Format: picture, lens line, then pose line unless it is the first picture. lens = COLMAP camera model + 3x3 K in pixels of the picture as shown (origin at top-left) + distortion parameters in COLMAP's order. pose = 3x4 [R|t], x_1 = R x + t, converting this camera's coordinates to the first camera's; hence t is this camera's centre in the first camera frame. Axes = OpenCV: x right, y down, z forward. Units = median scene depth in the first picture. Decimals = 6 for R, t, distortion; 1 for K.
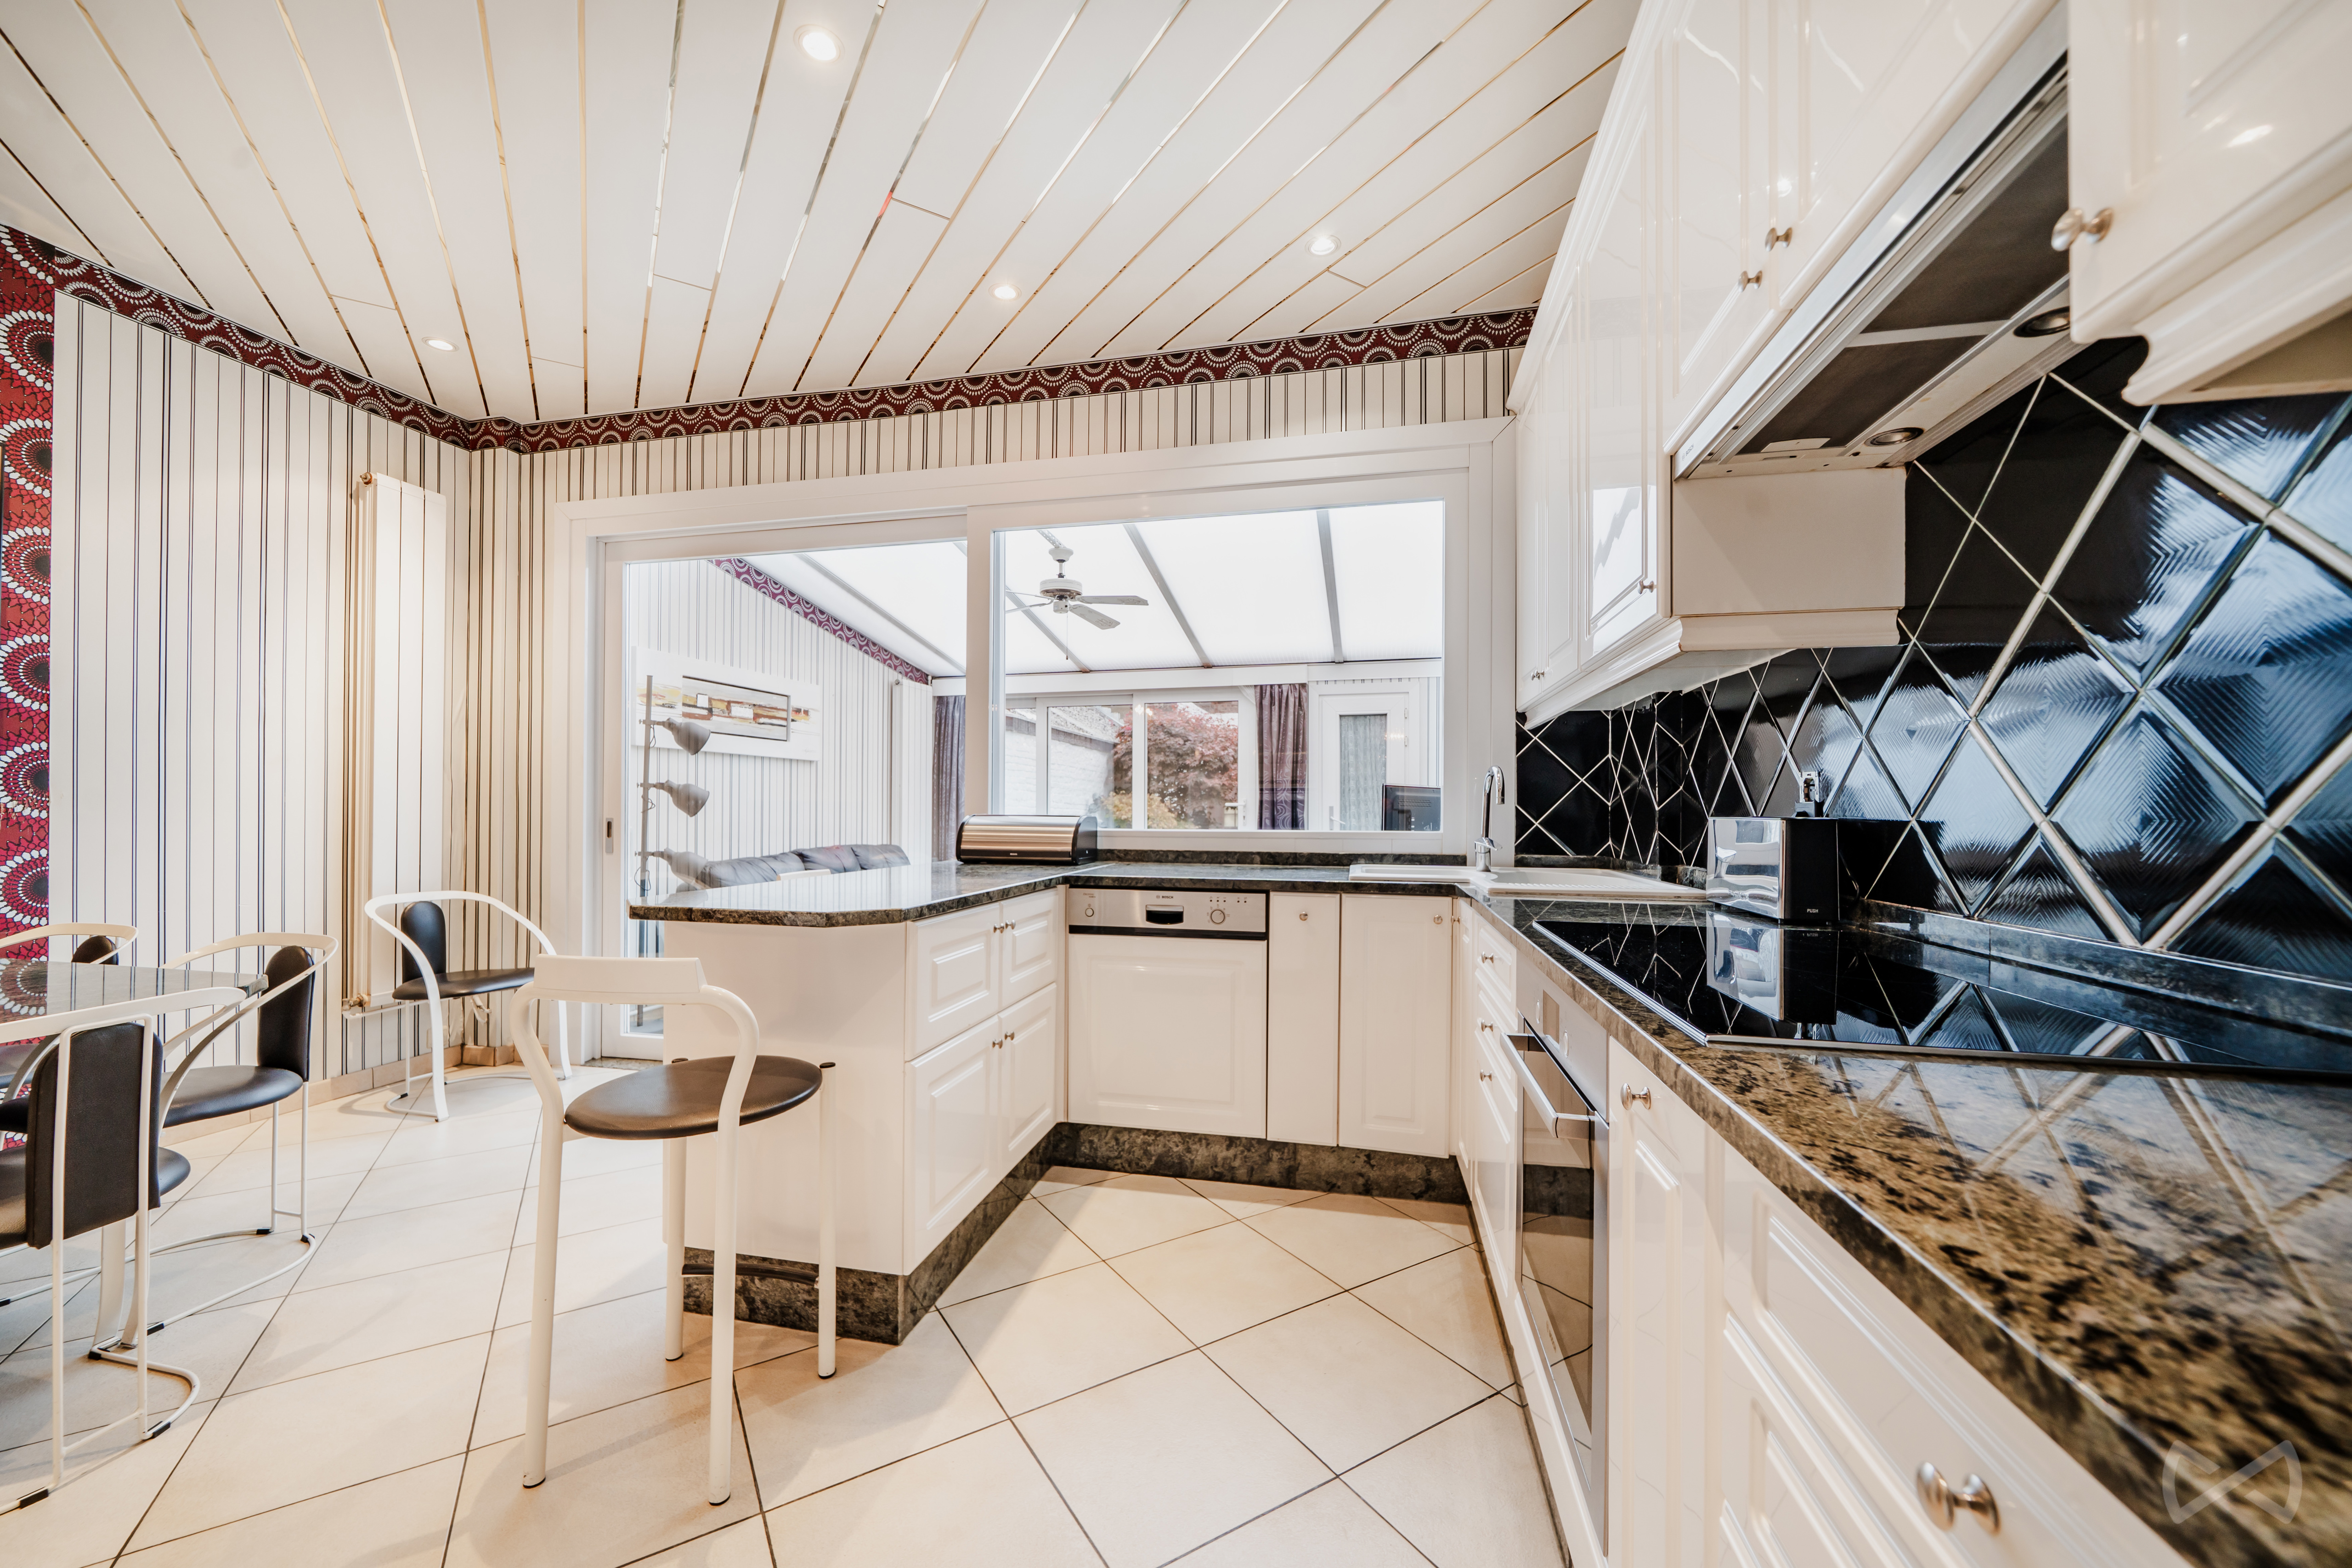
lens RADIAL K [[891.1, 0, 1159.9], [0, 891.1, 794.5], [0, 0, 1]] dist [-0.003288, 0.000399]
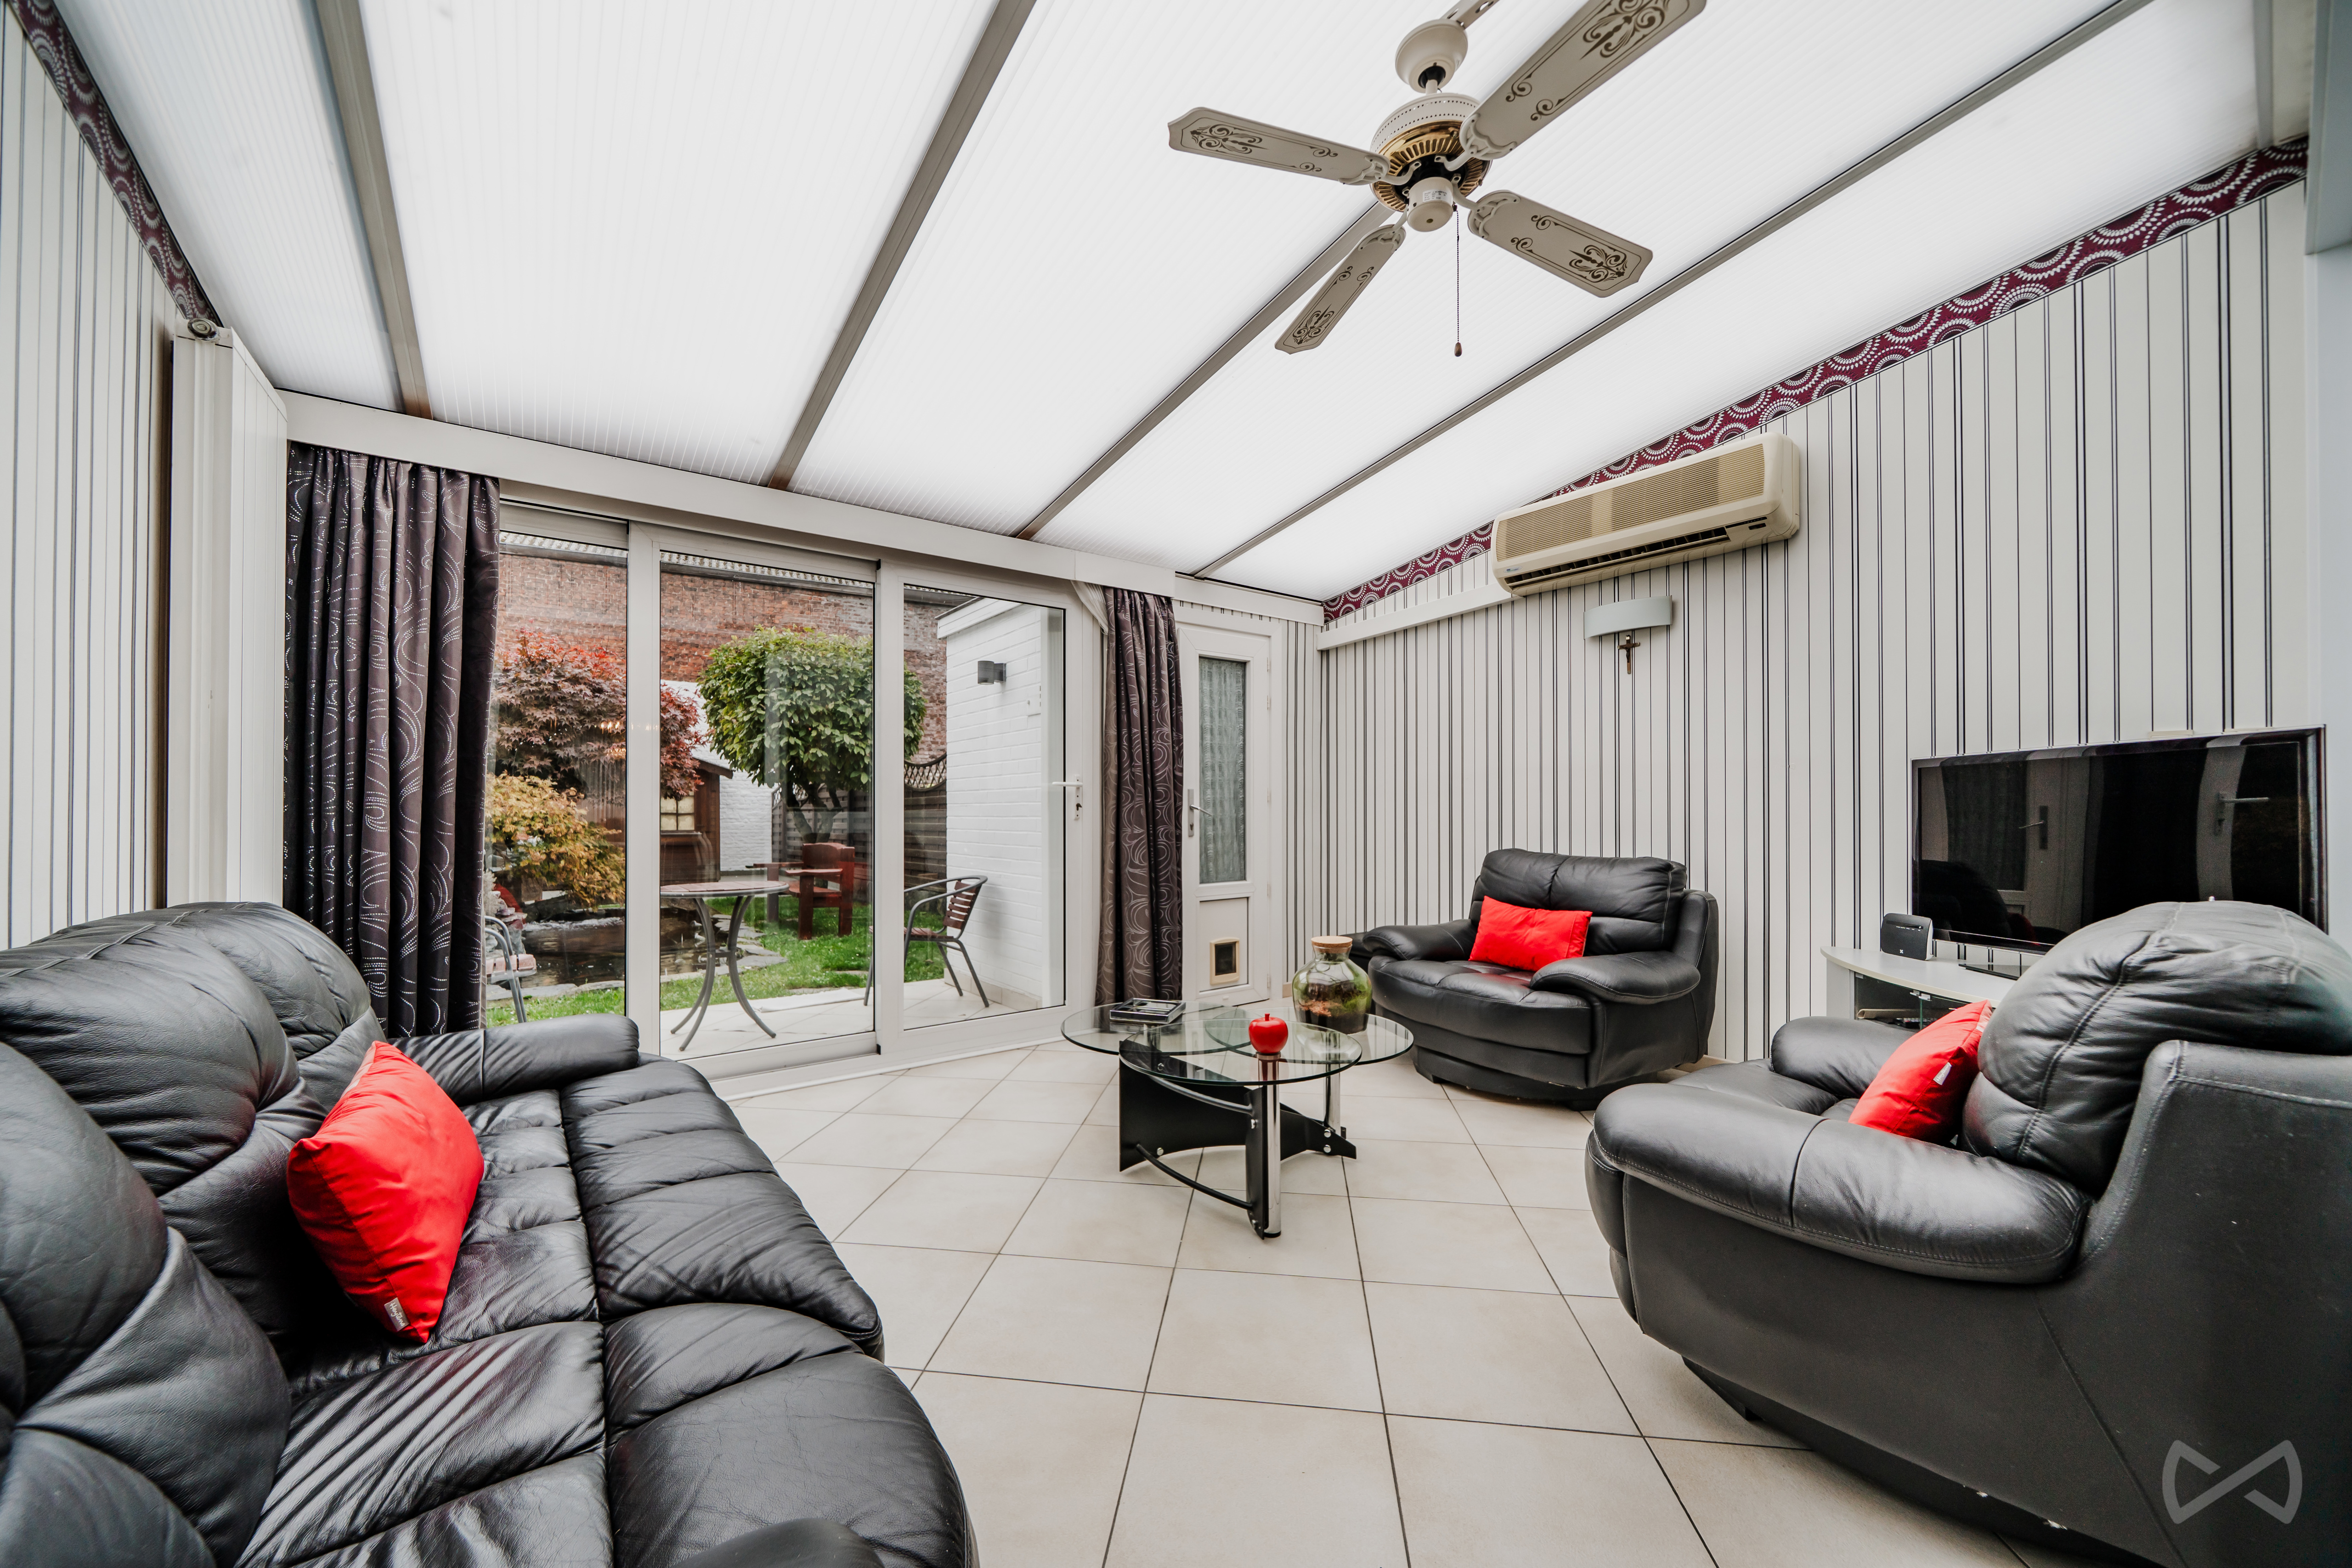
lens RADIAL K [[891.1, 0, 1188.8], [0, 891.1, 804.3], [0, 0, 1]] dist [-0.003288, 0.000399]
pose [[0.644420, 0.002380, 0.764668, -0.319313], [-0.008637, 0.999954, 0.004166, 0.021148], [-0.764623, -0.009290, 0.644411, 0.570424]]
